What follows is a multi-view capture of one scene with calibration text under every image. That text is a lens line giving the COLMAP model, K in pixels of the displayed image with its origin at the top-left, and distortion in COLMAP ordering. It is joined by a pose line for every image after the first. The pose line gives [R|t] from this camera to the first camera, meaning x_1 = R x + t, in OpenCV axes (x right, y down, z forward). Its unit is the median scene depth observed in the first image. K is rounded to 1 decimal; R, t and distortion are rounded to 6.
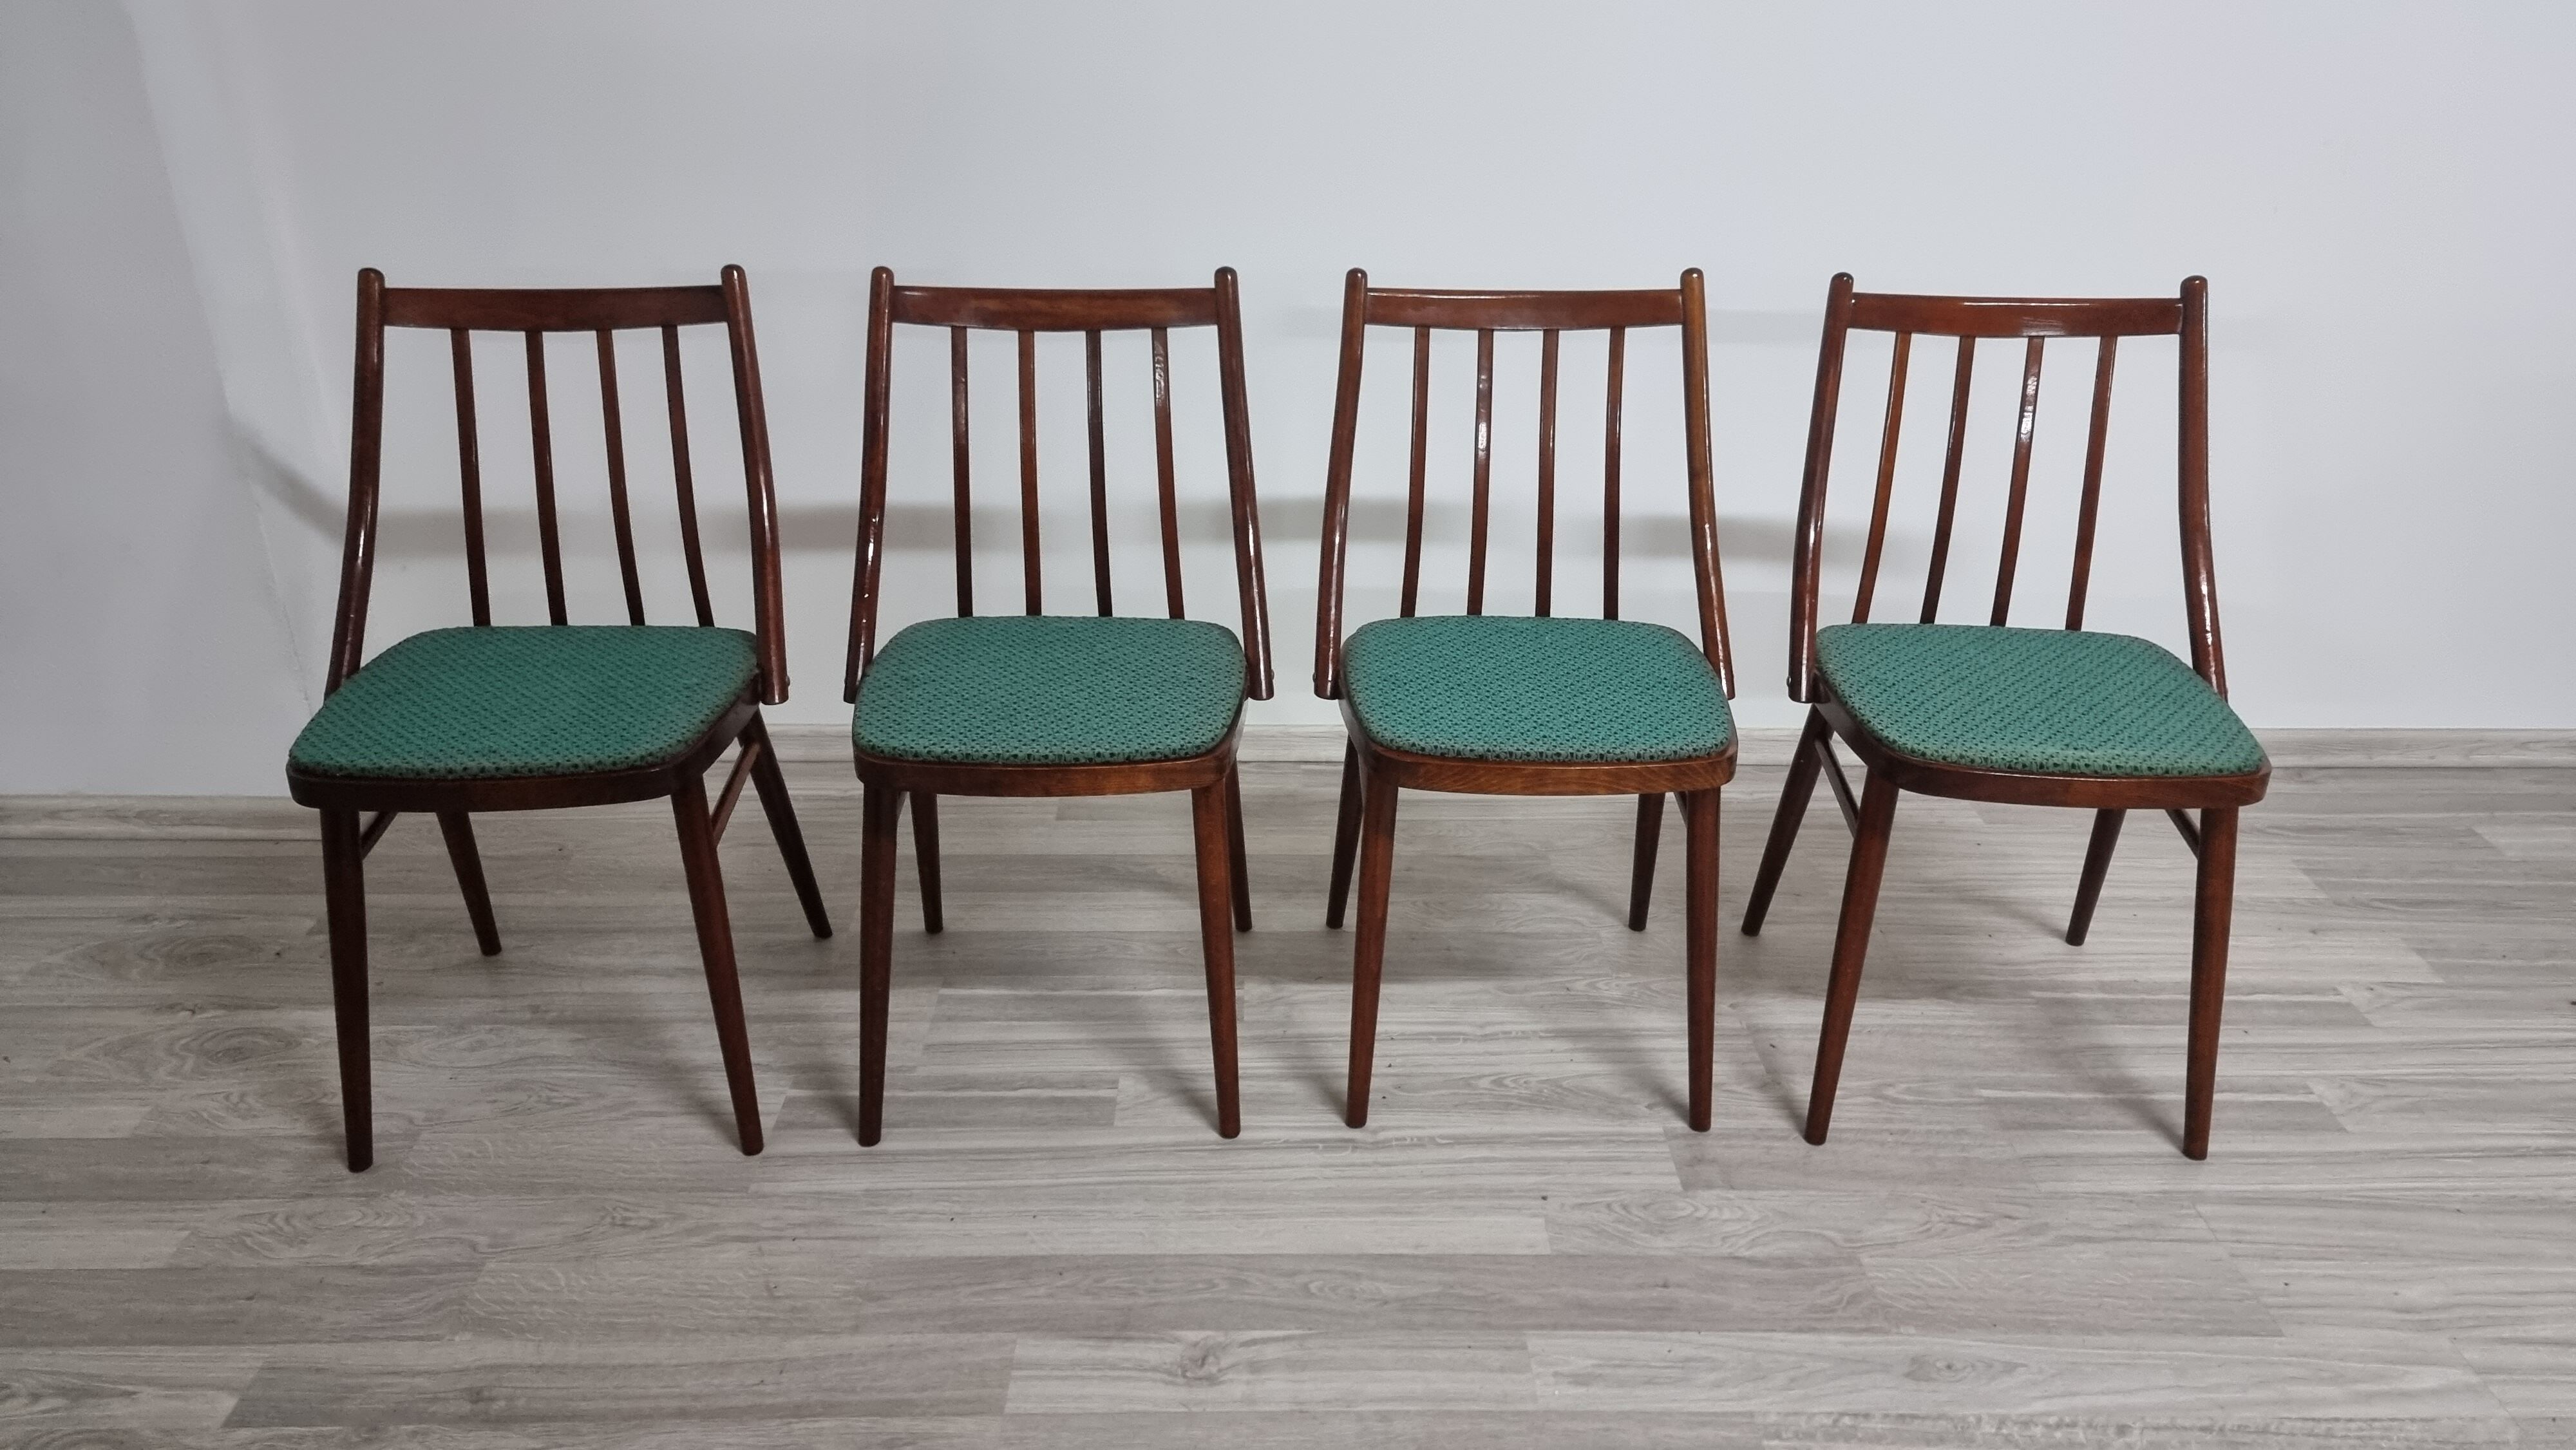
lens RADIAL K [[1806.3, 0, 1300.9], [0, 1806.3, 758.1], [0, 0, 1]] dist [0.070133, -0.058893]
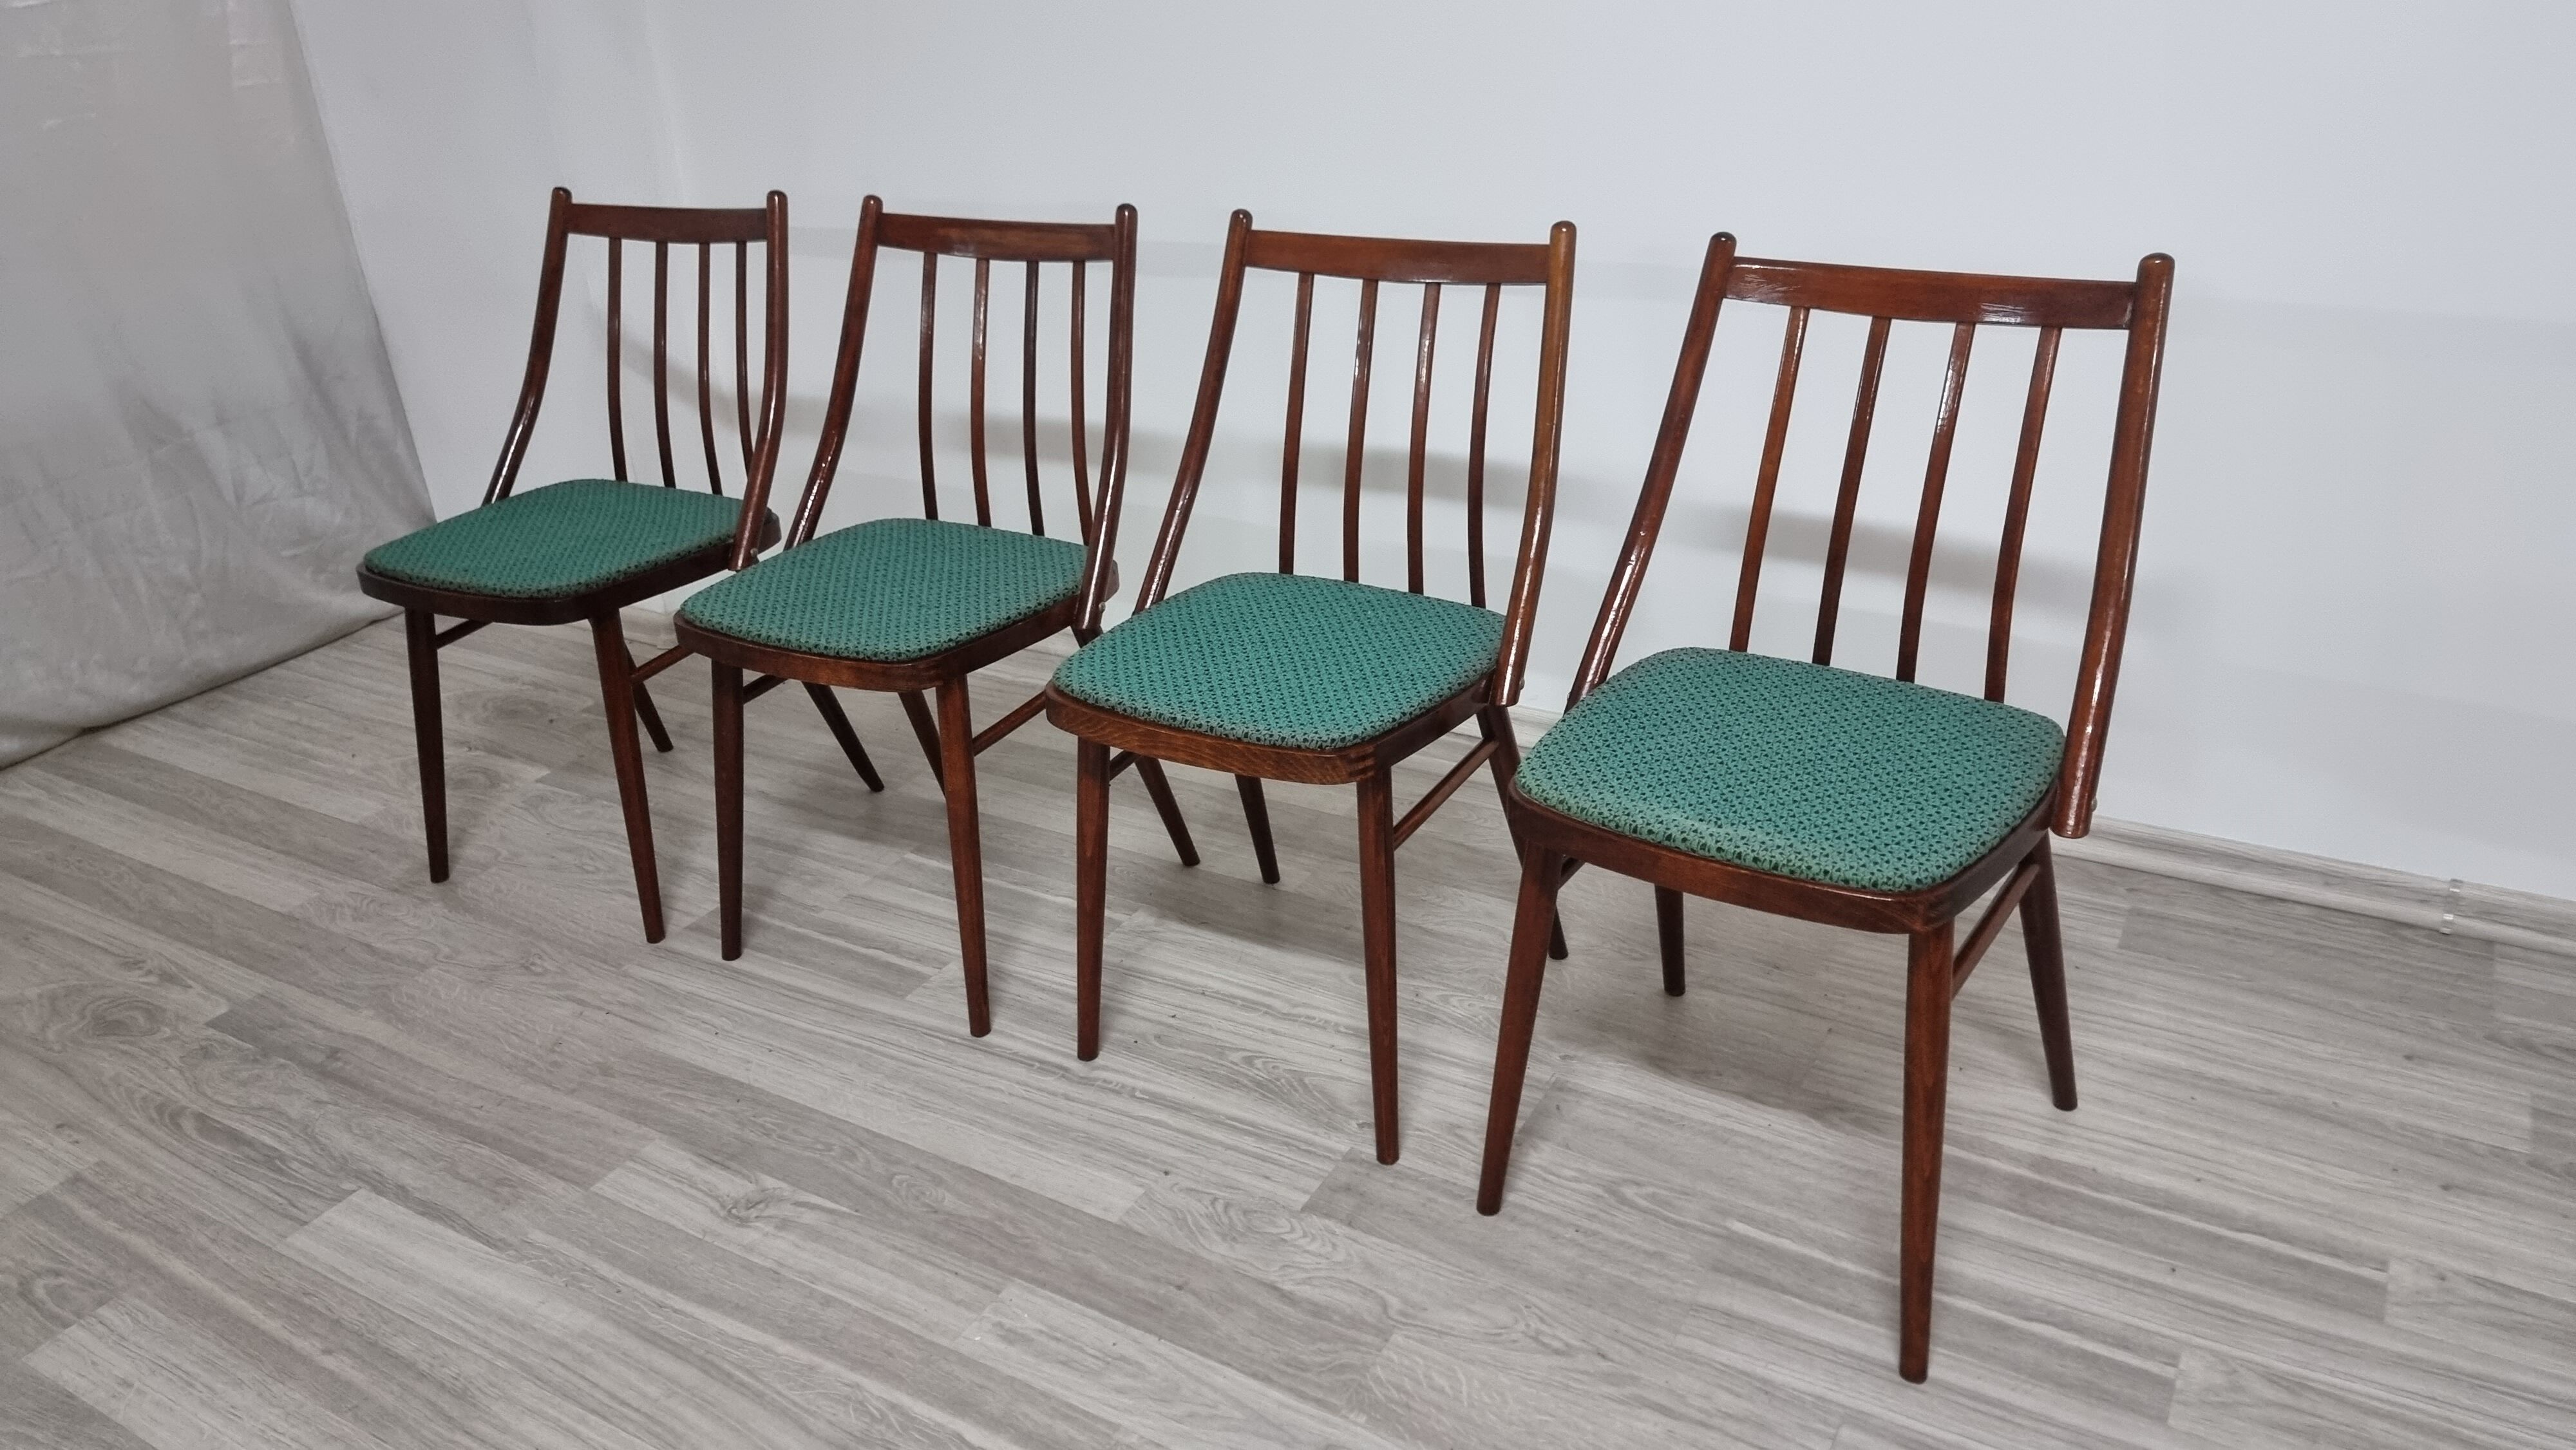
lens RADIAL K [[1806.3, 0, 1268.2], [0, 1806.3, 738.9], [0, 0, 1]] dist [0.070133, -0.058893]
pose [[0.843313, 0.176722, -0.507535, 0.615172], [-0.167986, 0.983748, 0.063415, -0.055560], [0.510493, 0.031780, 0.859294, 0.181004]]
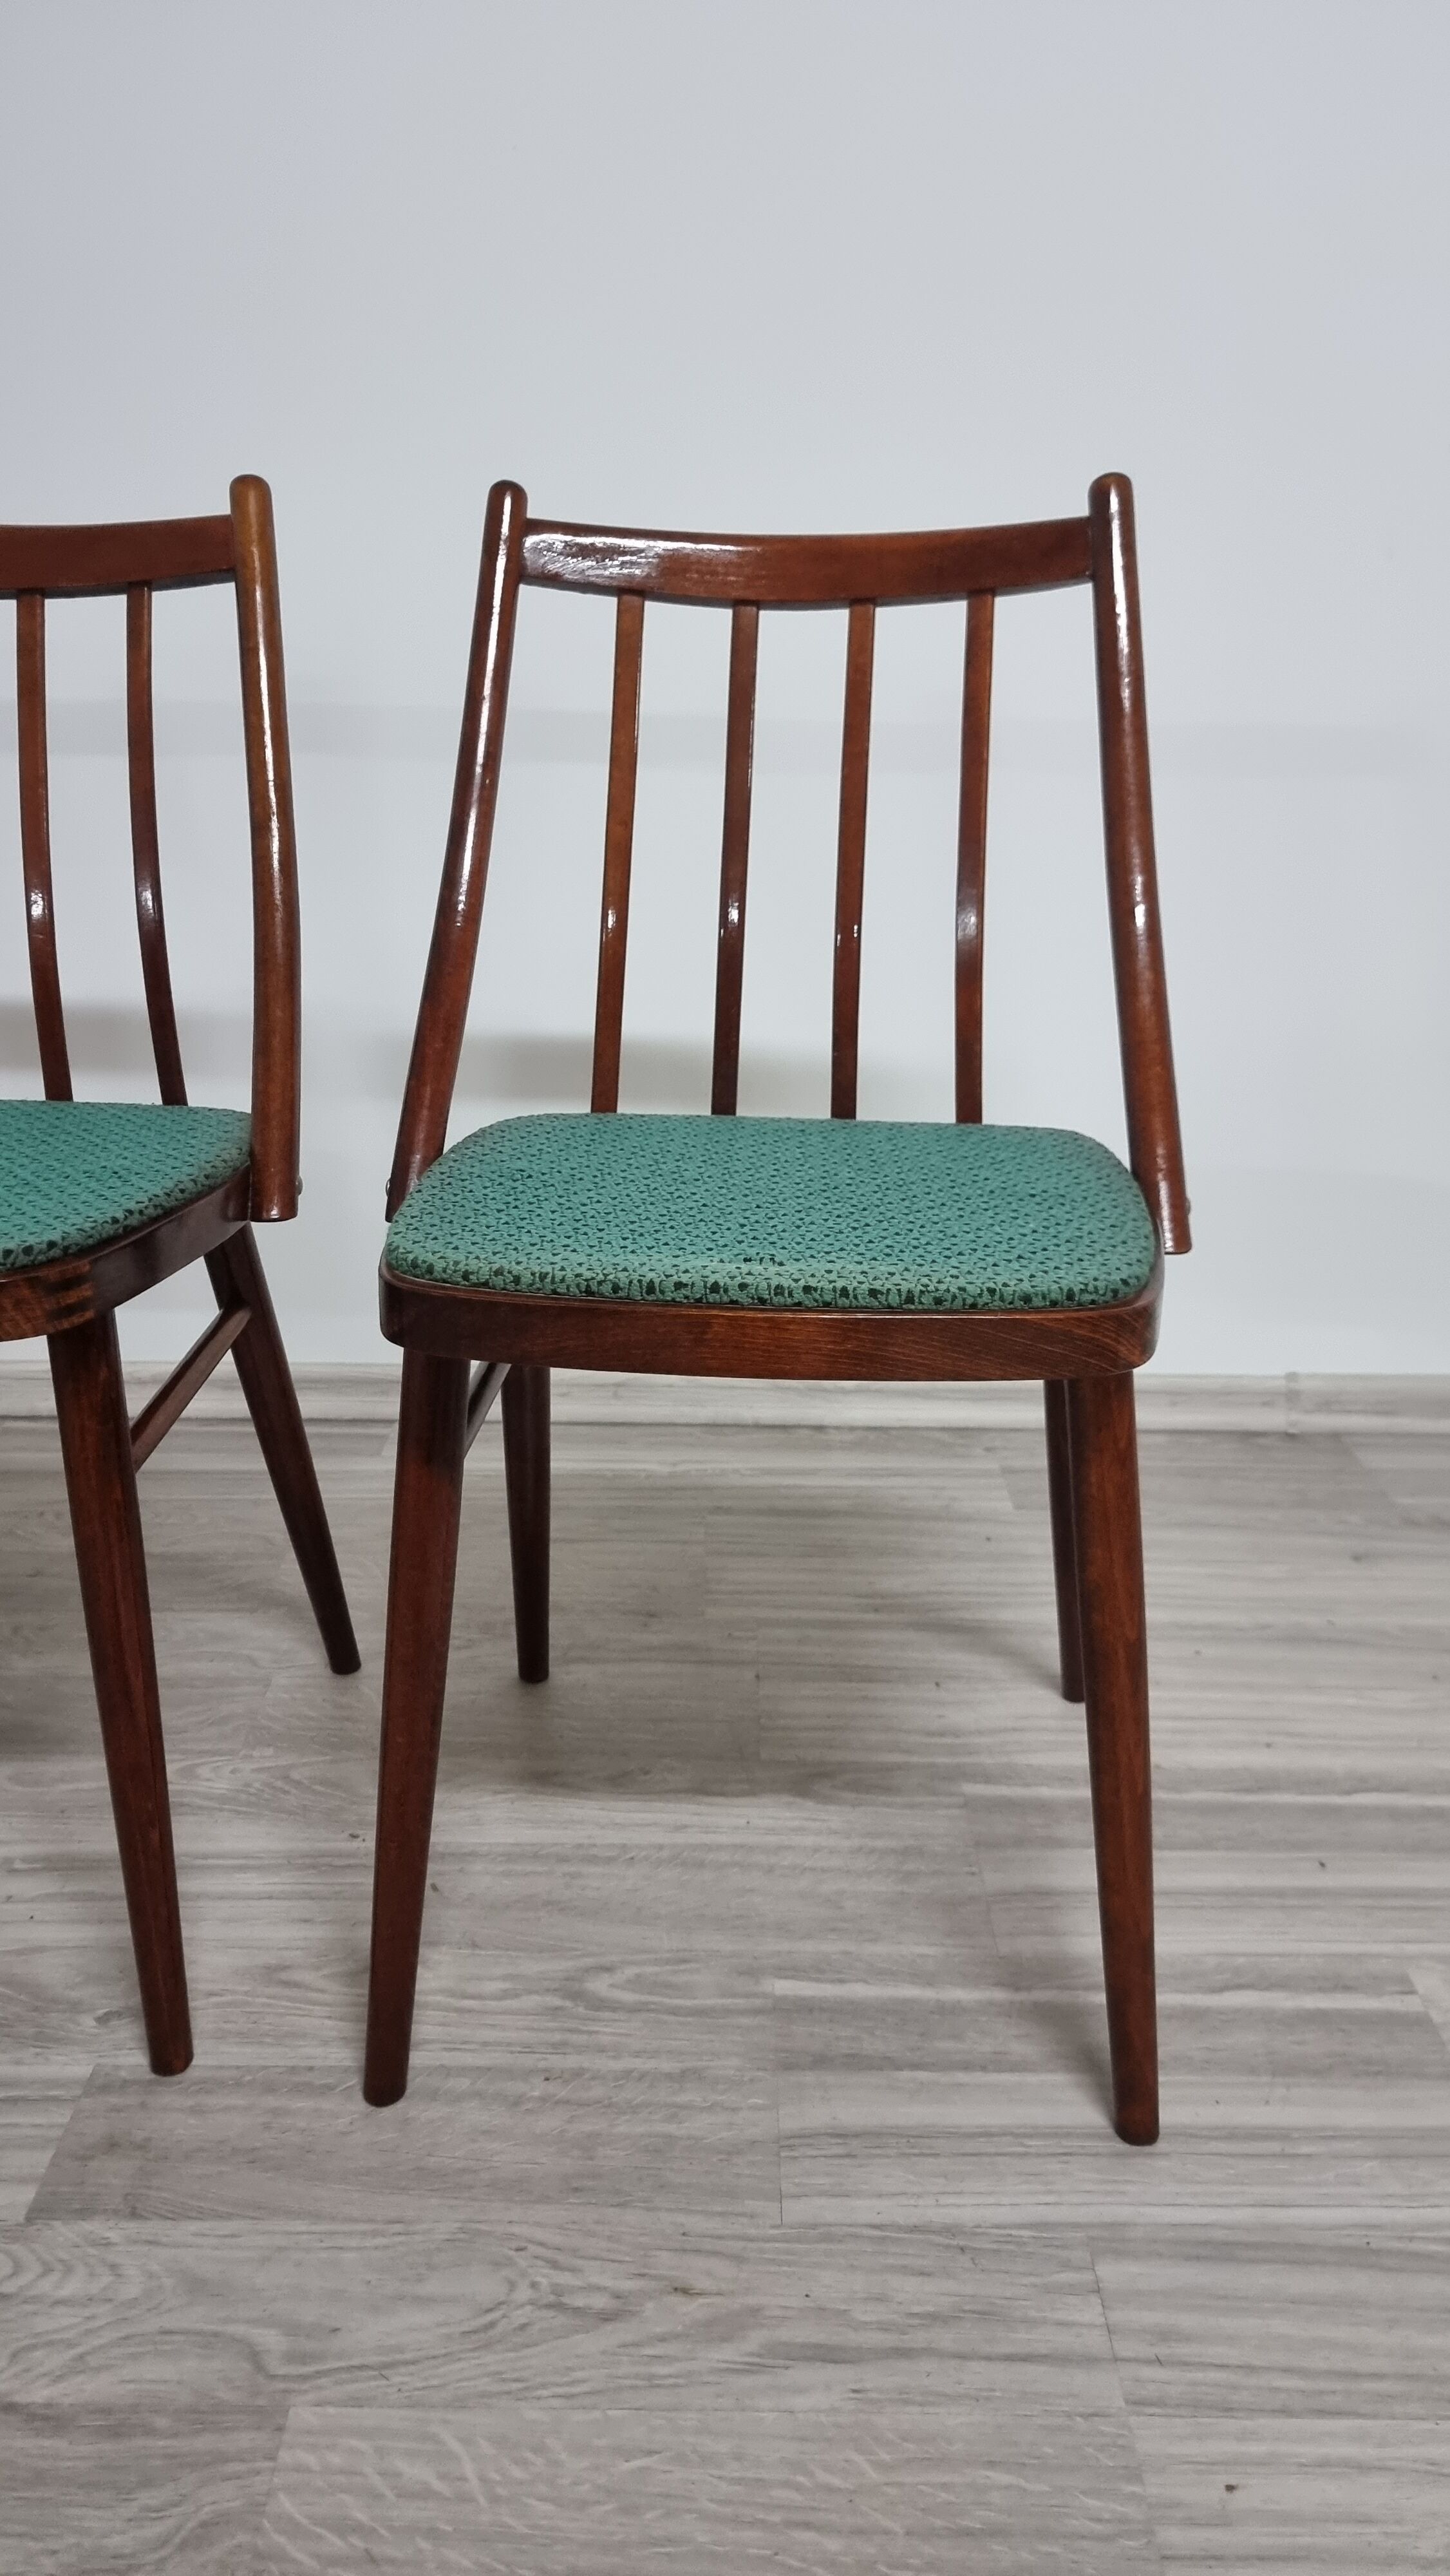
lens RADIAL K [[1806.3, 0, 727.1], [0, 1806.3, 1292.6], [0, 0, 1]] dist [0.070133, -0.058893]
pose [[0.999671, 0.001809, -0.025588, 0.397208], [-0.005095, 0.991640, -0.128936, 0.058533], [0.025141, 0.129024, 0.991323, 0.491993]]
